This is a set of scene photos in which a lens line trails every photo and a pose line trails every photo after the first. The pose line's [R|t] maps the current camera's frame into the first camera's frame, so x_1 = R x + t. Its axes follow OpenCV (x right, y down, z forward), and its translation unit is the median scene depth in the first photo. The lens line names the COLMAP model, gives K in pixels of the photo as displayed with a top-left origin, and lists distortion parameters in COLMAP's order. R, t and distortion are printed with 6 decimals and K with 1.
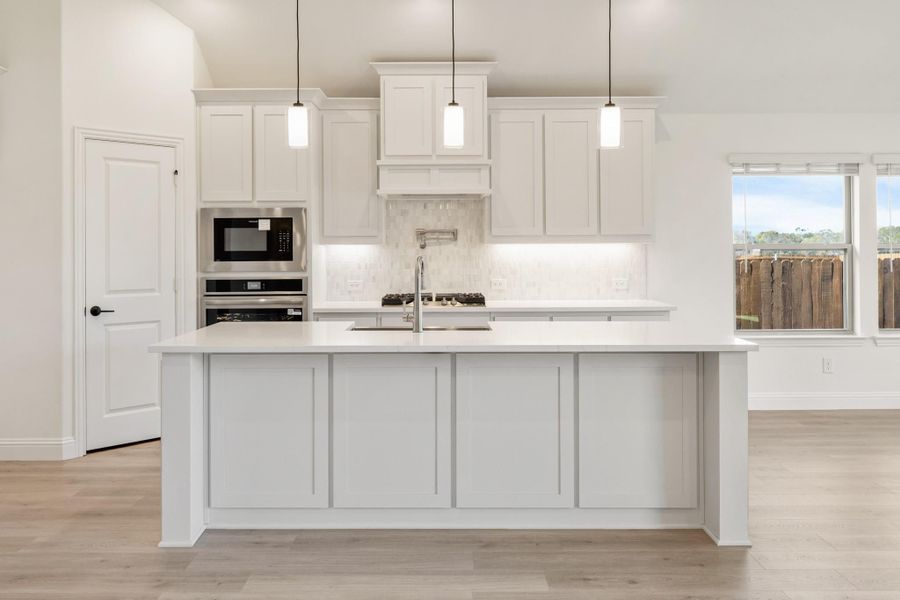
lens RADIAL K [[780.7, 0, 421.6], [0, 780.7, 250.9], [0, 0, 1]] dist [-0.001673, -0.005033]
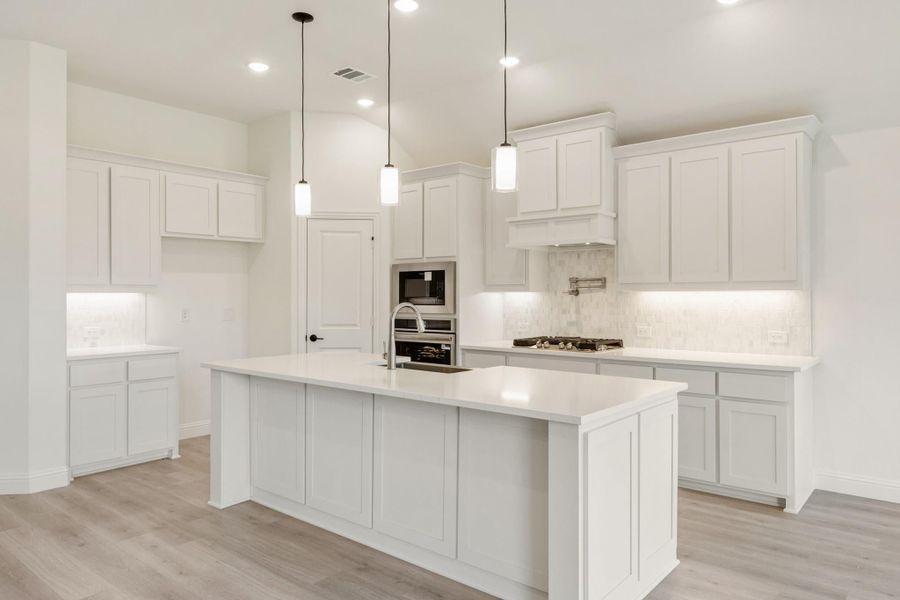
lens RADIAL K [[609.3, 0, 450.0], [0, 609.3, 300.0], [0, 0, 1]] dist [-0.002261, -0.000851]
pose [[0.774430, 0.009220, -0.632592, 0.441871], [-0.005139, 0.999952, 0.008283, -0.003439], [0.632638, -0.003164, 0.774441, 0.260745]]
